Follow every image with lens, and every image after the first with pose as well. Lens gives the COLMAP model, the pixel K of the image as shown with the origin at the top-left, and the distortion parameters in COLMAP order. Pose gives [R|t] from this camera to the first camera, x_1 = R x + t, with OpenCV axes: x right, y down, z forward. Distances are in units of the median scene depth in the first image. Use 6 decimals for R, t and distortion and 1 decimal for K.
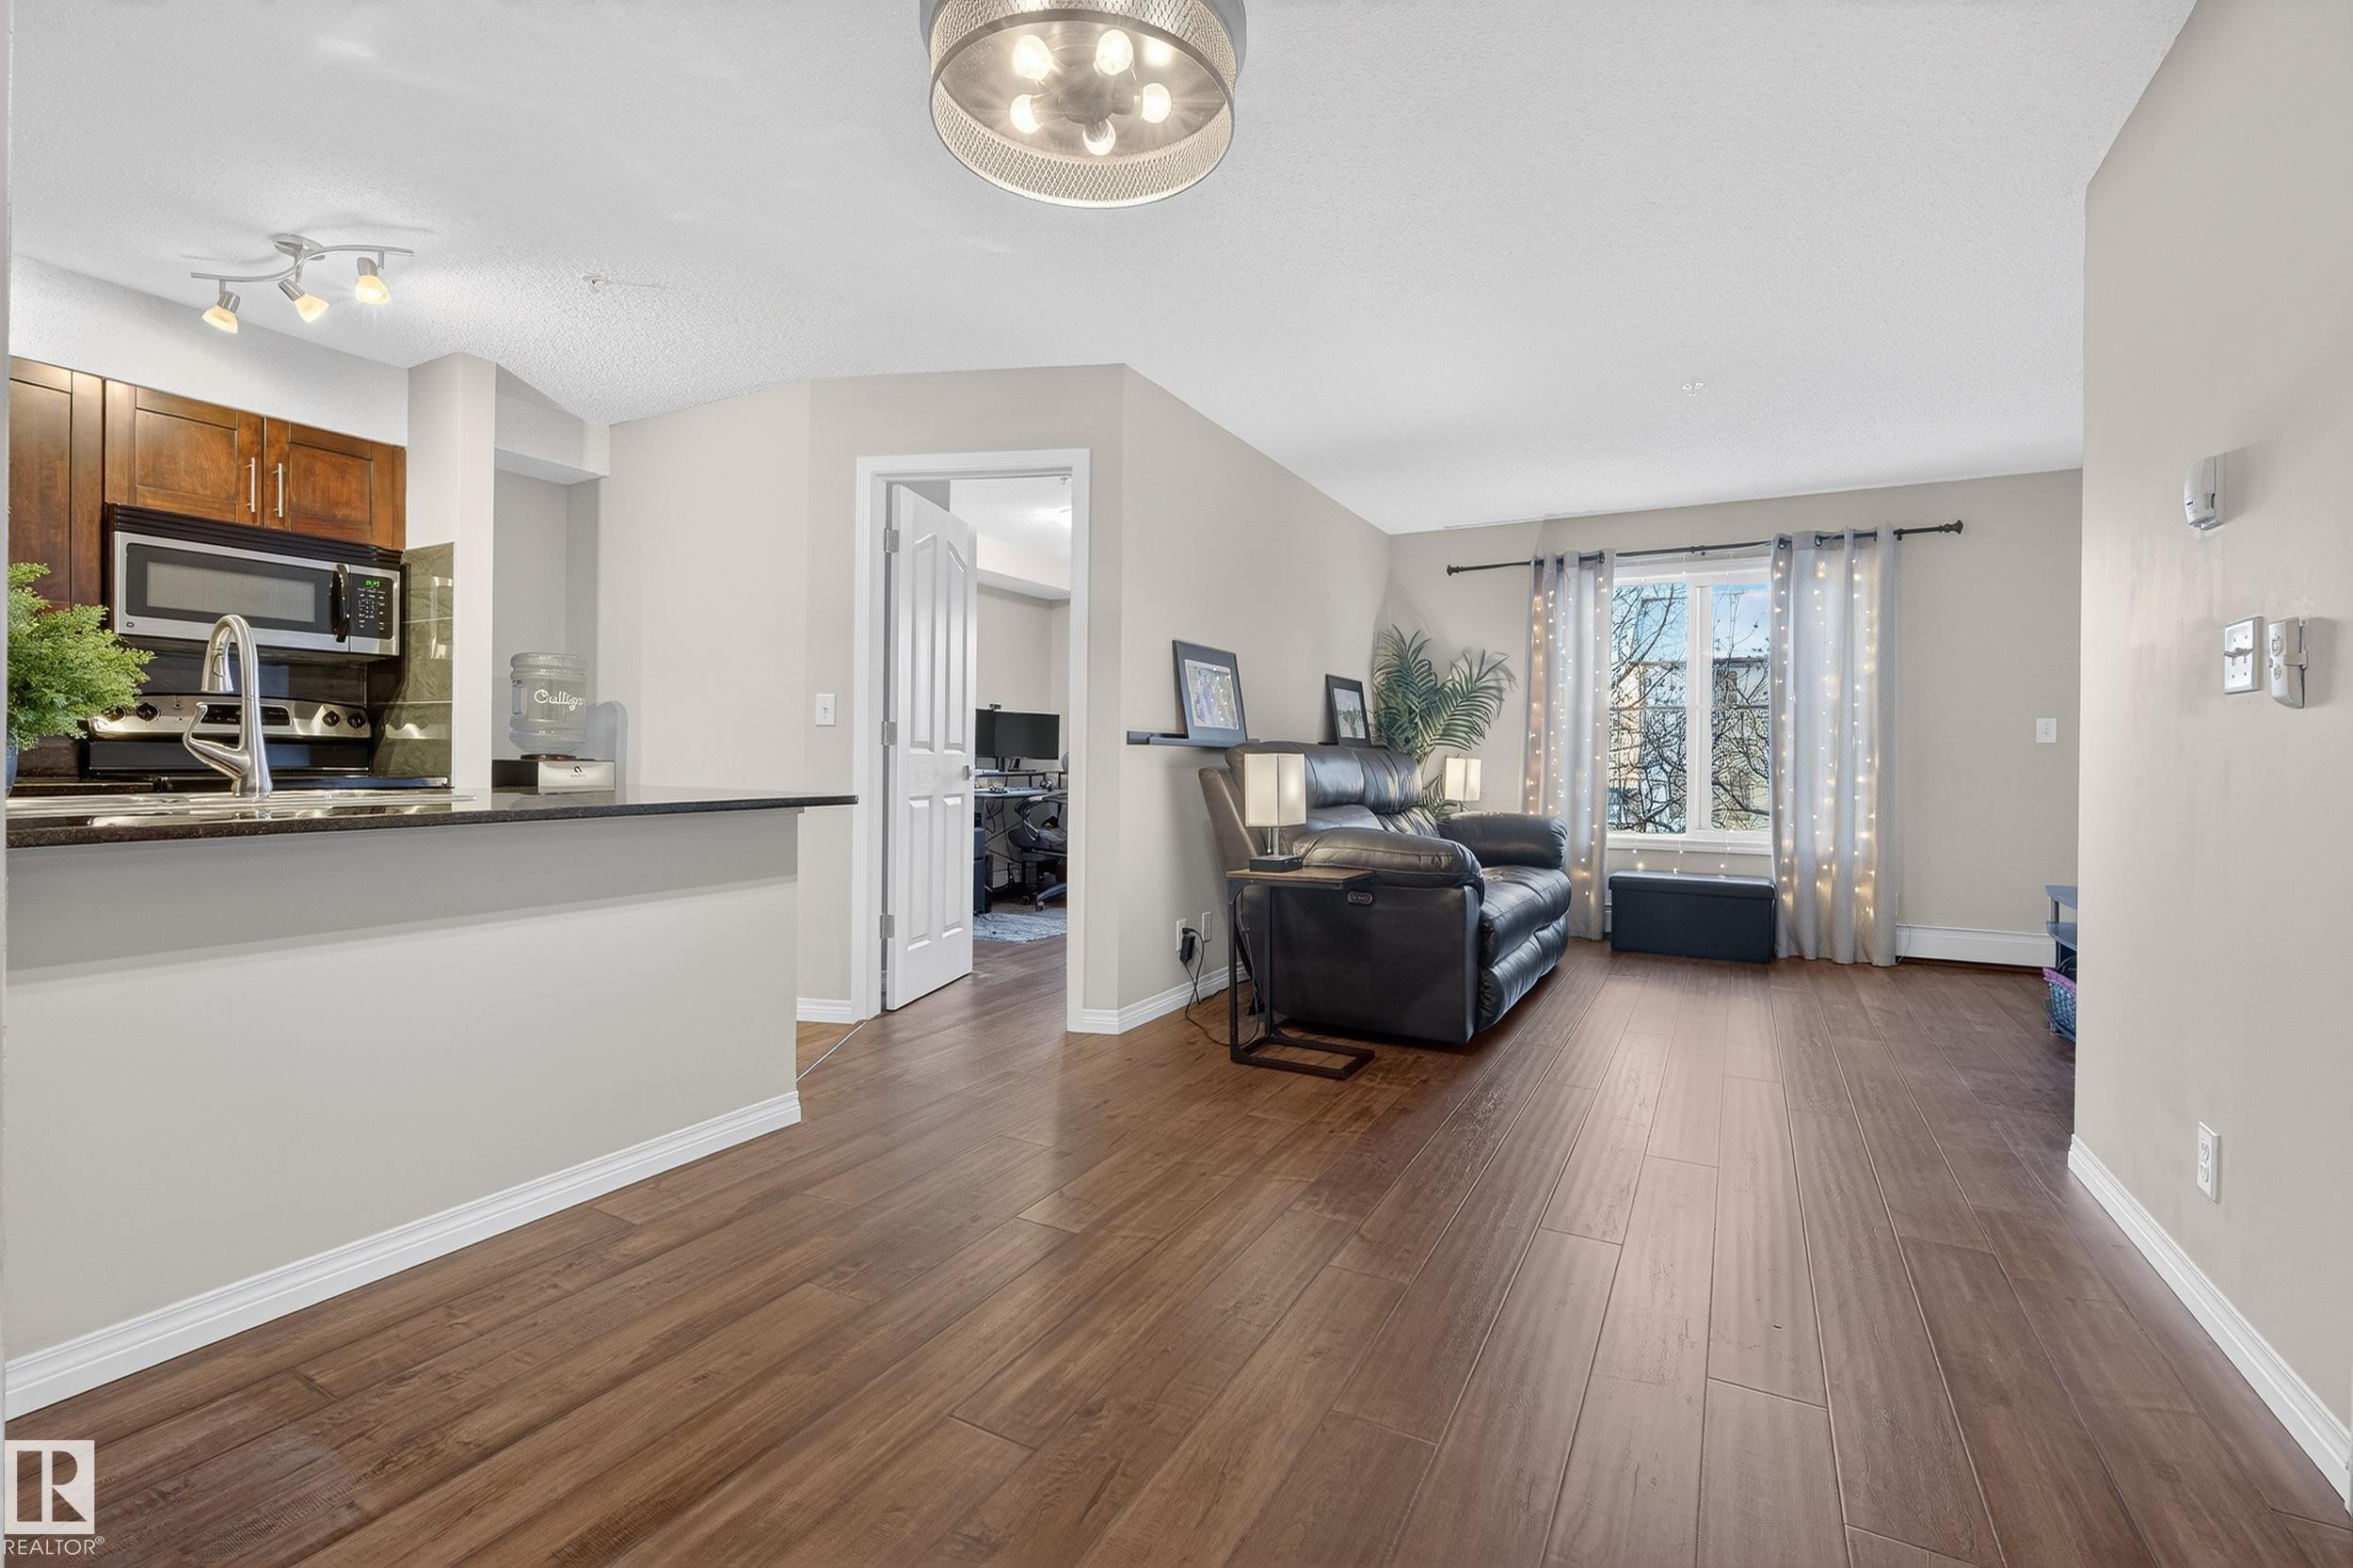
lens RADIAL K [[1036.6, 0, 1187.3], [0, 1036.6, 760.1], [0, 0, 1]] dist [-0.003804, -0.000117]
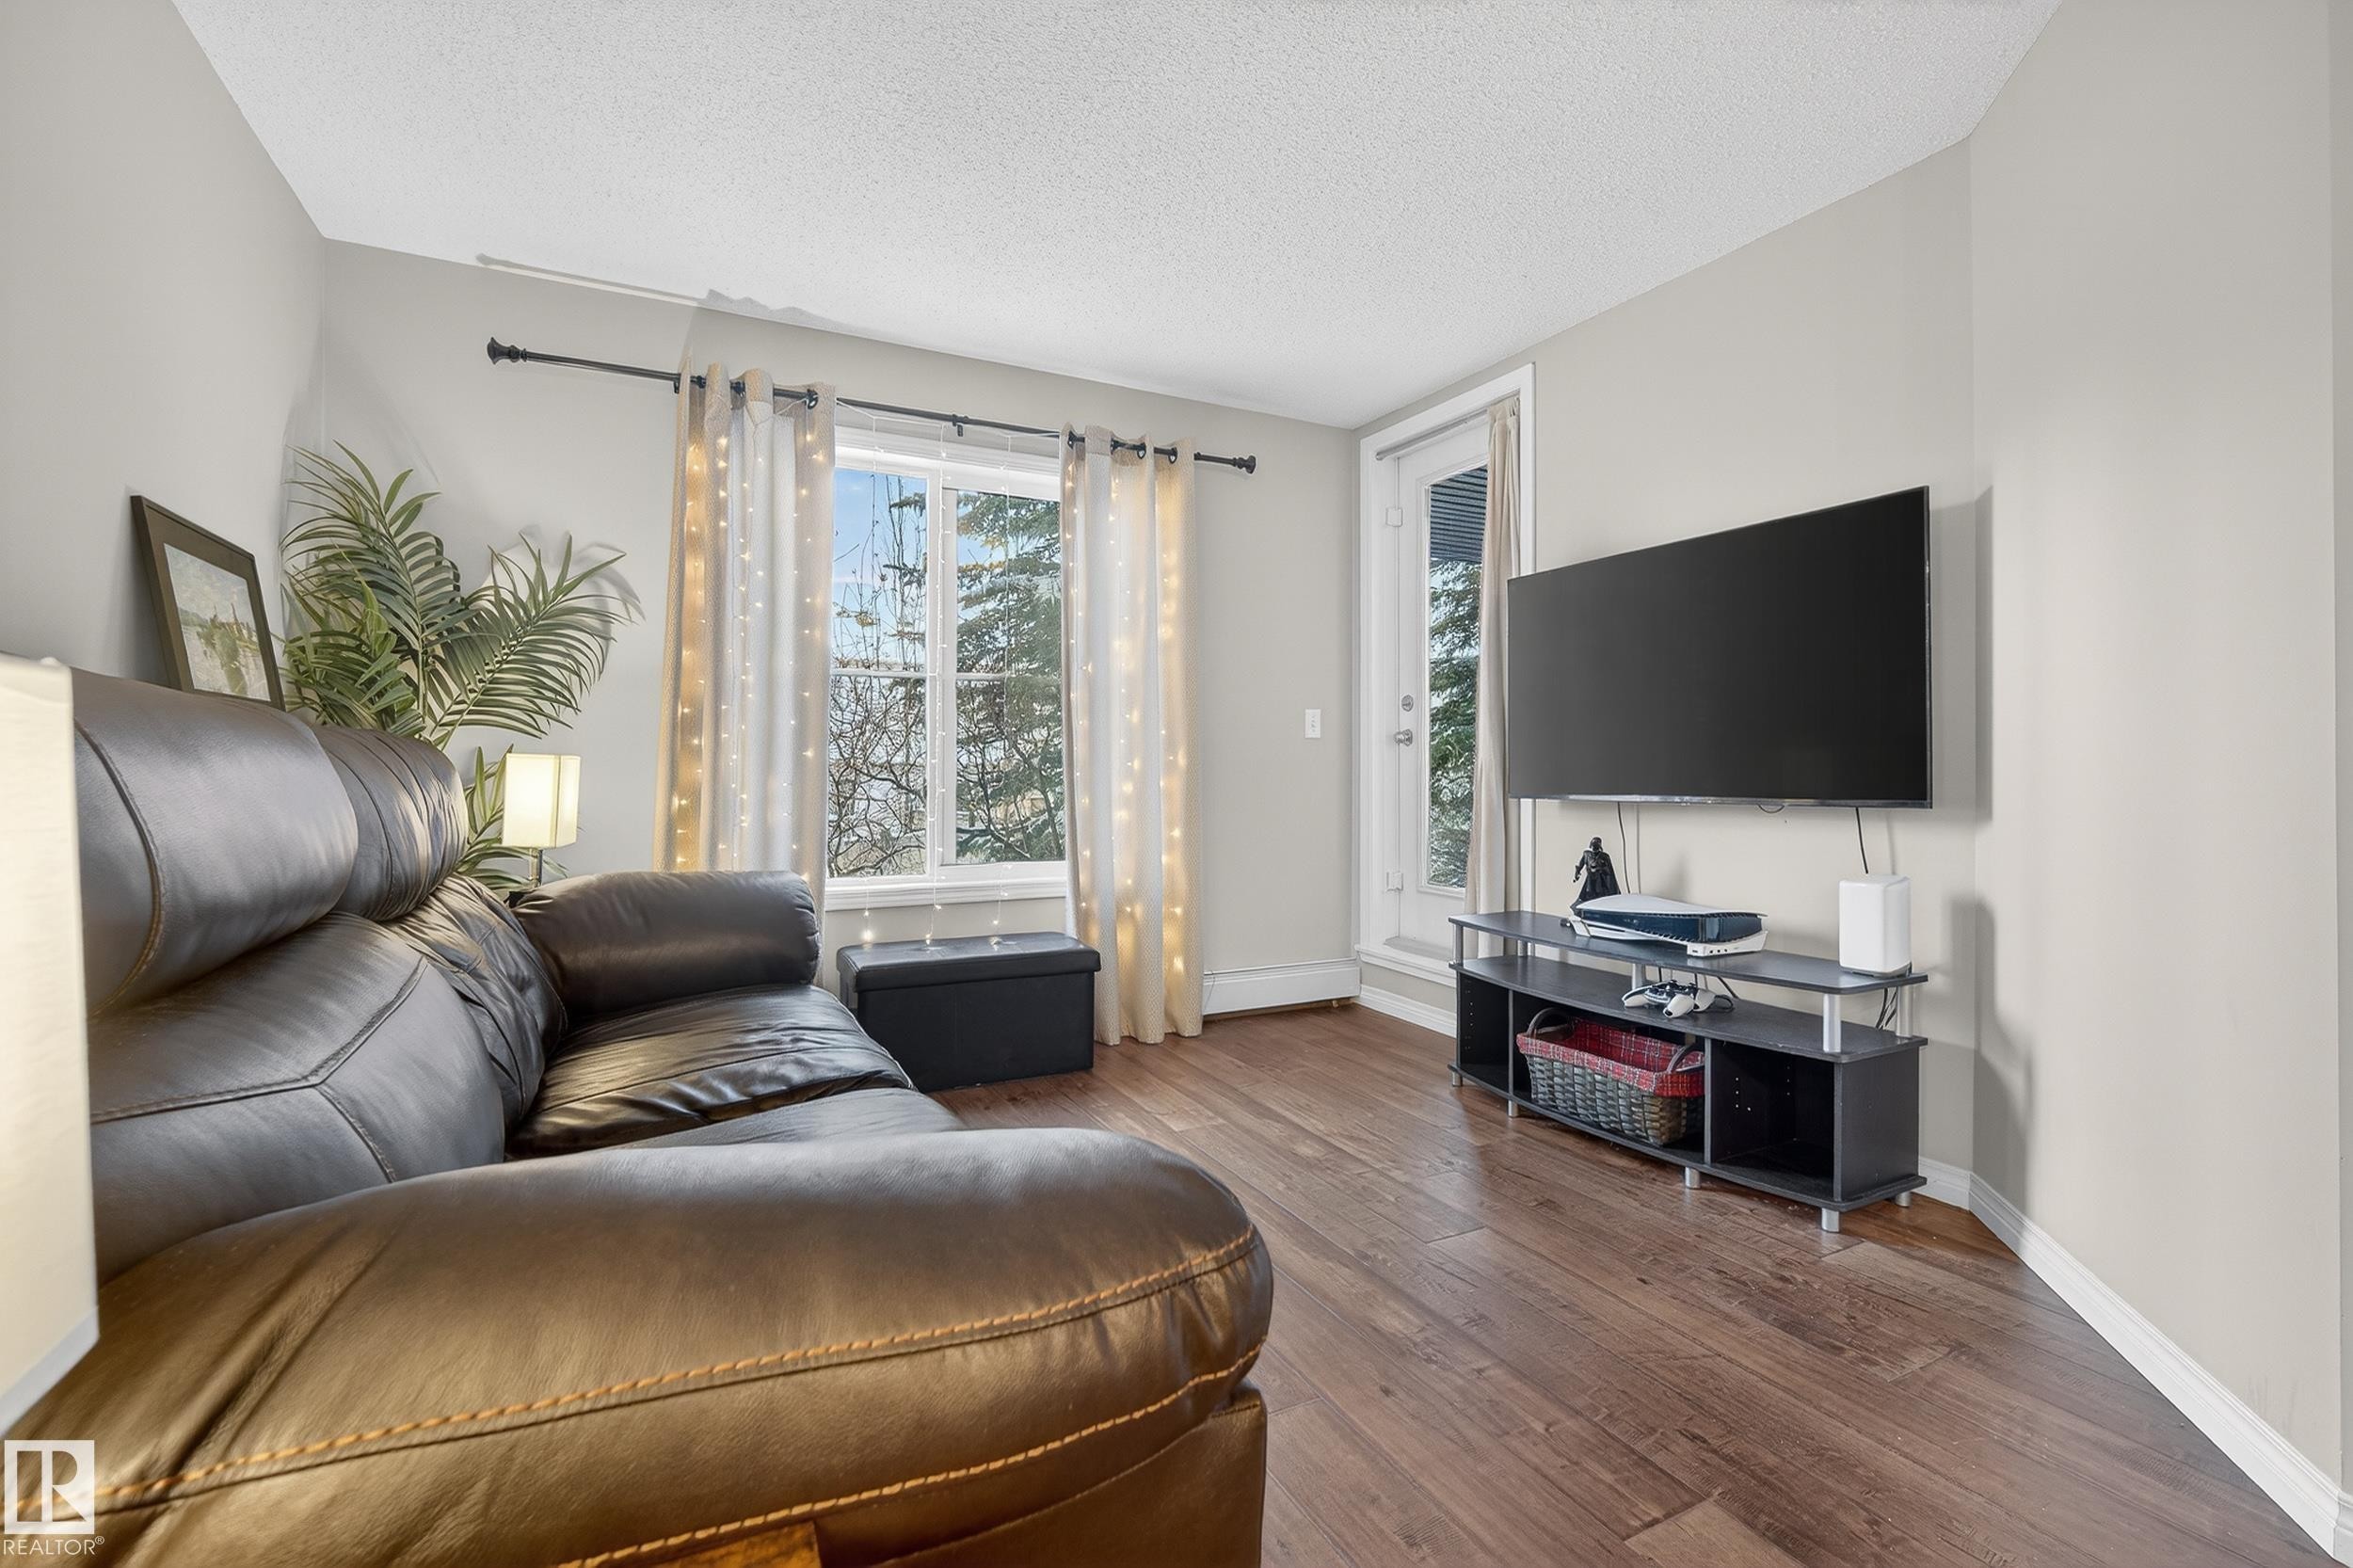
lens RADIAL K [[1036.6, 0, 1187.3], [0, 1036.6, 760.1], [0, 0, 1]] dist [-0.003804, -0.000117]
pose [[0.574119, -0.000732, 0.818772, 0.060223], [0.001619, 0.999999, -0.000241, 0.002140], [-0.818770, 0.001464, 0.574119, 0.561585]]
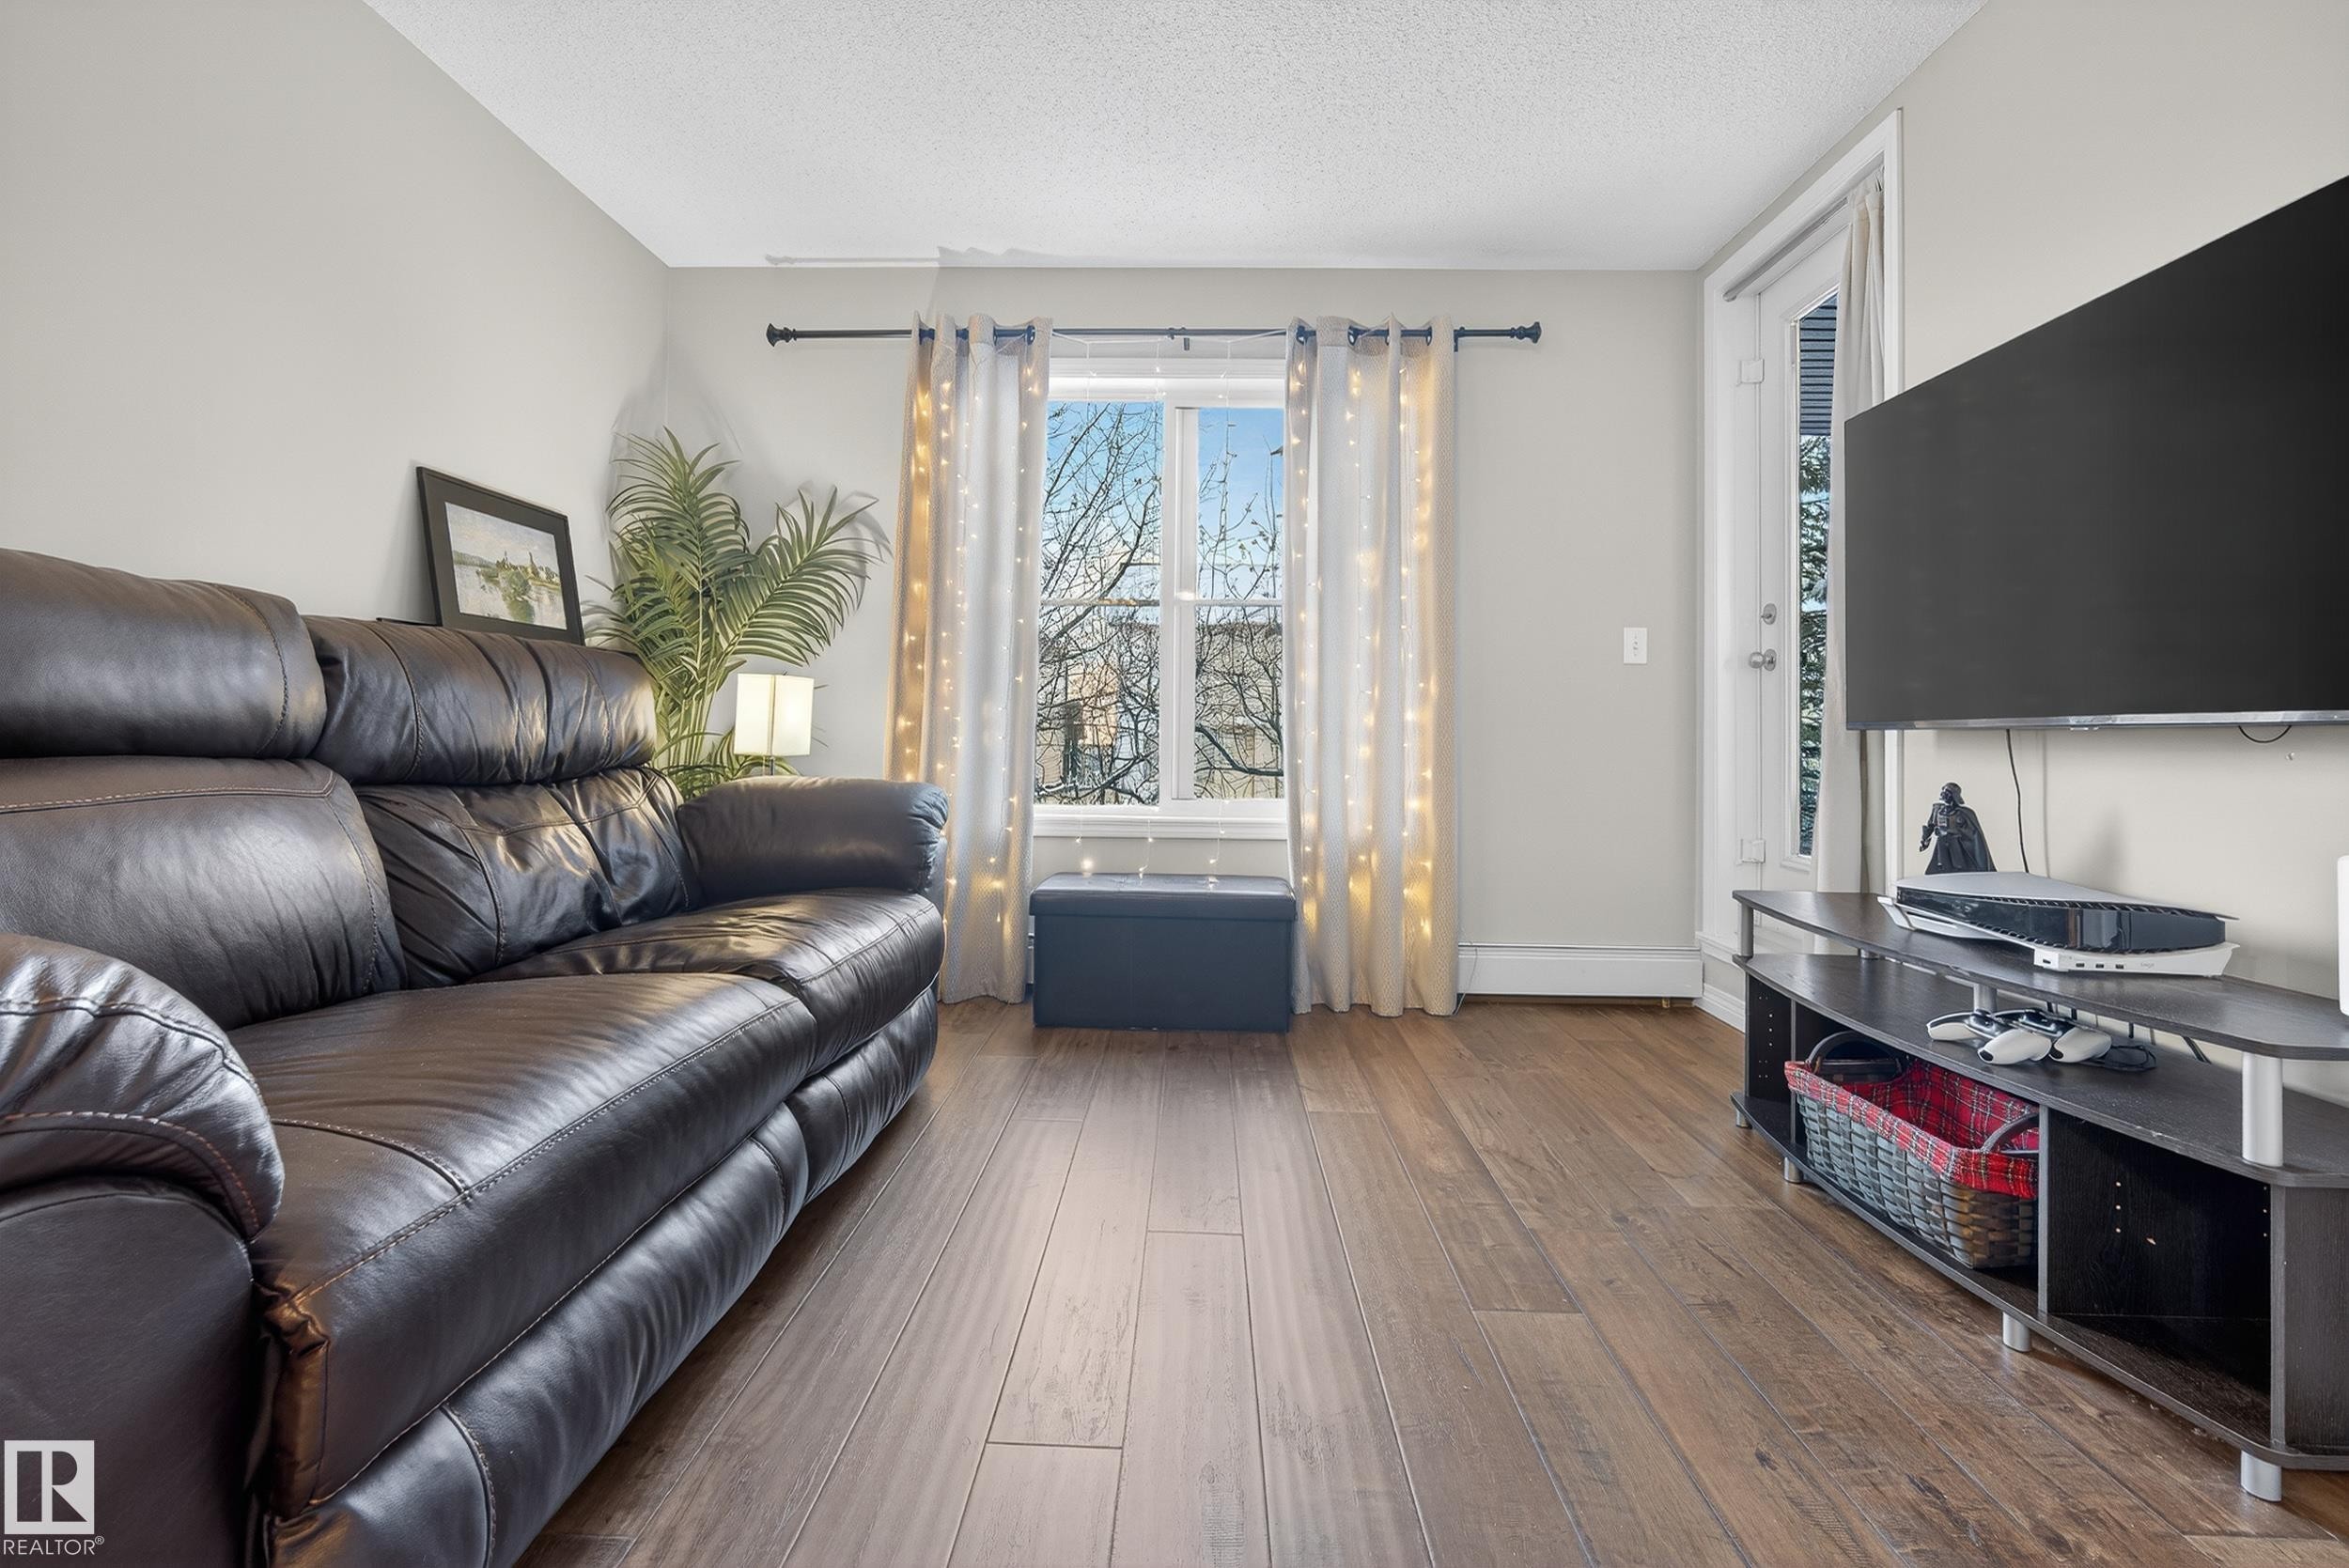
lens RADIAL K [[1058.7, 0, 1163.8], [0, 1058.7, 705.2], [0, 0, 1]] dist [-0.001156, 0.000446]
pose [[0.898521, 0.014672, 0.438686, 0.232203], [-0.006185, 0.999765, -0.020768, 0.026414], [-0.438888, 0.015947, 0.898400, 0.484009]]
